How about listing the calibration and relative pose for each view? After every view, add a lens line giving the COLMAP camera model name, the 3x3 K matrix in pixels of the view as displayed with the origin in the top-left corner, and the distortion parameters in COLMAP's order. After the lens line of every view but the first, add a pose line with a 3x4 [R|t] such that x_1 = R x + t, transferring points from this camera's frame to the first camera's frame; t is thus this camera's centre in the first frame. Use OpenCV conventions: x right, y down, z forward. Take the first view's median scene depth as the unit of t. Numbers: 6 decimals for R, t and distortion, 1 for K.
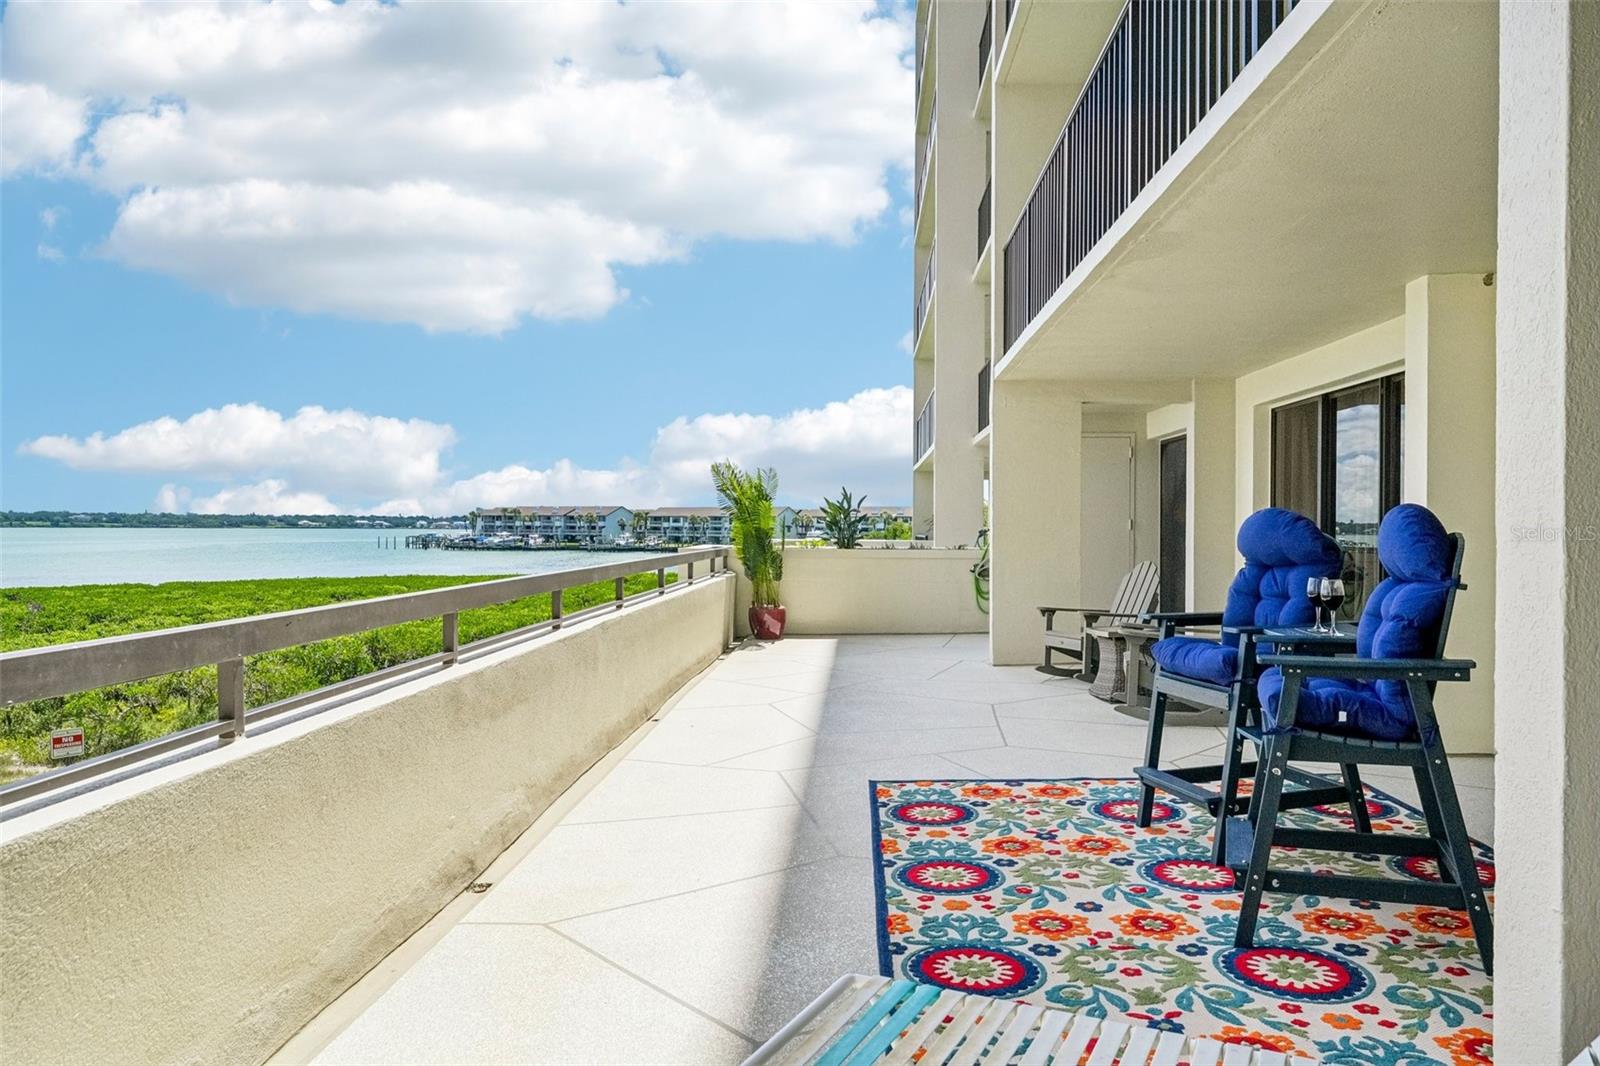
lens RADIAL K [[1079.3, 0, 809.8], [0, 1079.3, 532.5], [0, 0, 1]] dist [0.000864, 0.000191]
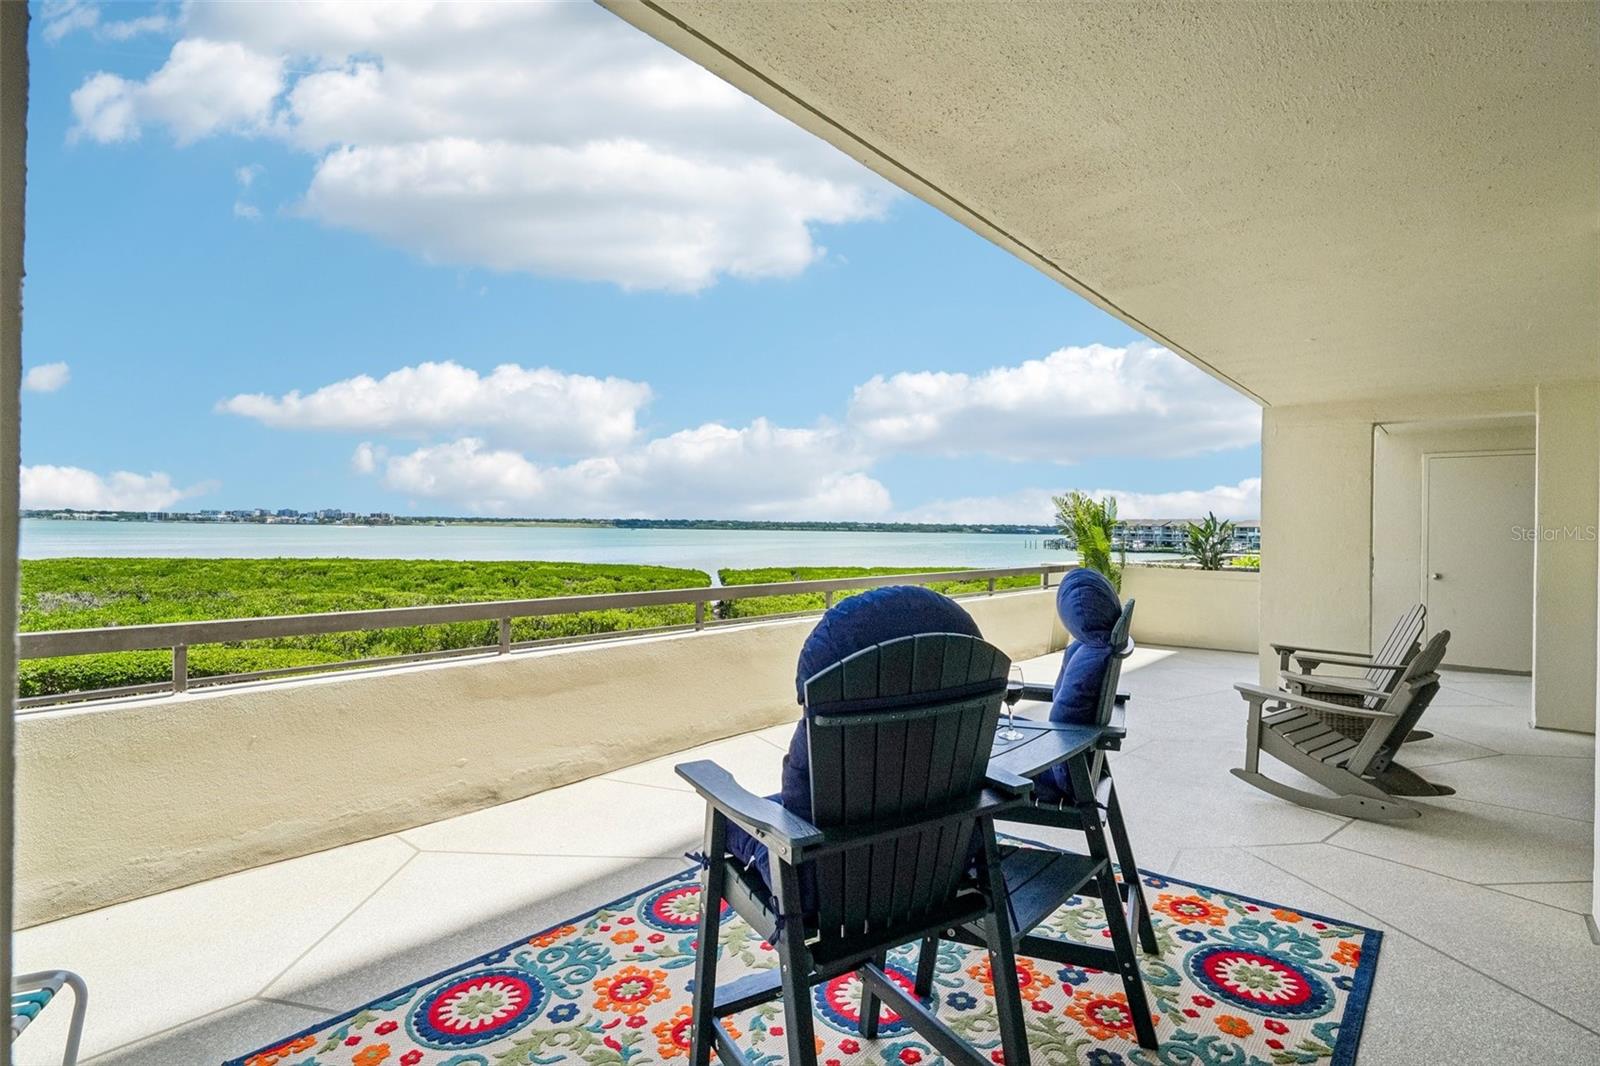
lens RADIAL K [[769.9, 0, 818.9], [0, 769.9, 532.2], [0, 0, 1]] dist [-0.001747, 0.000721]
pose [[0.782802, 0.010535, -0.622182, 0.521451], [-0.014132, 0.999900, -0.000850, -0.037600], [0.622110, 0.009458, 0.782873, 0.363299]]
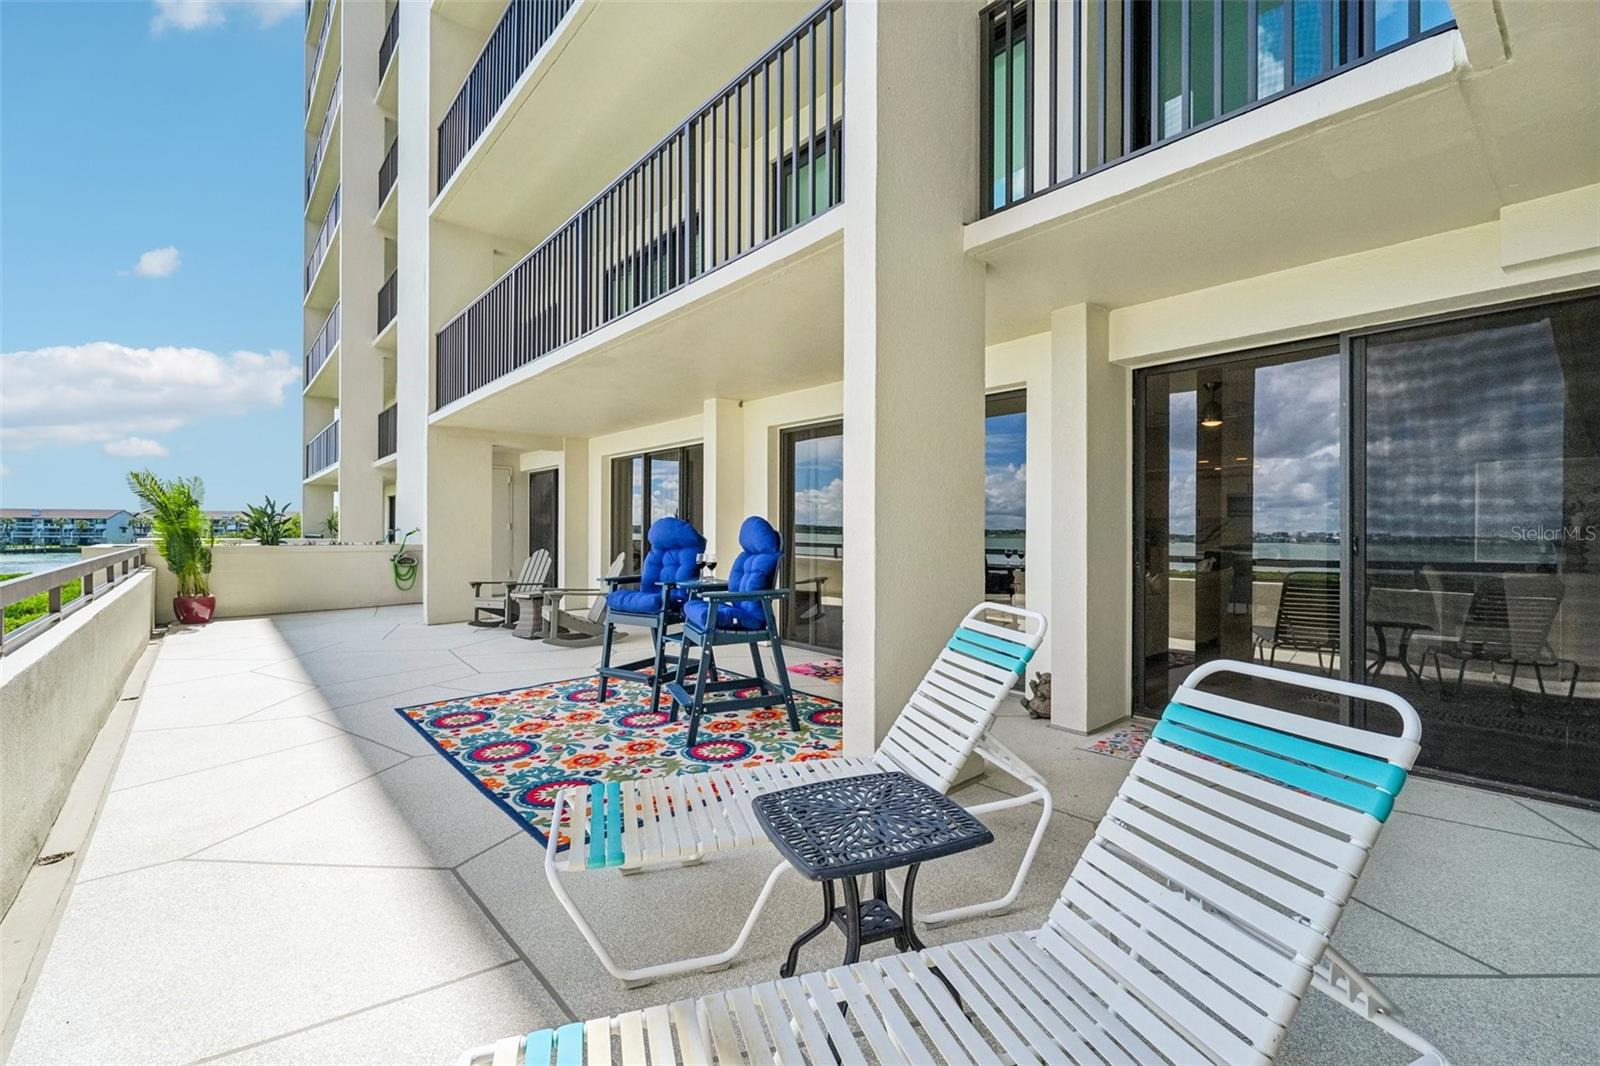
lens RADIAL K [[701.9, 0, 811.1], [0, 701.9, 530.2], [0, 0, 1]] dist [0.000516, 0.000101]
pose [[0.721944, -0.001426, 0.691950, -0.188746], [0.003332, 0.999993, -0.001416, 0.001767], [-0.691943, 0.003328, 0.721944, -0.029989]]
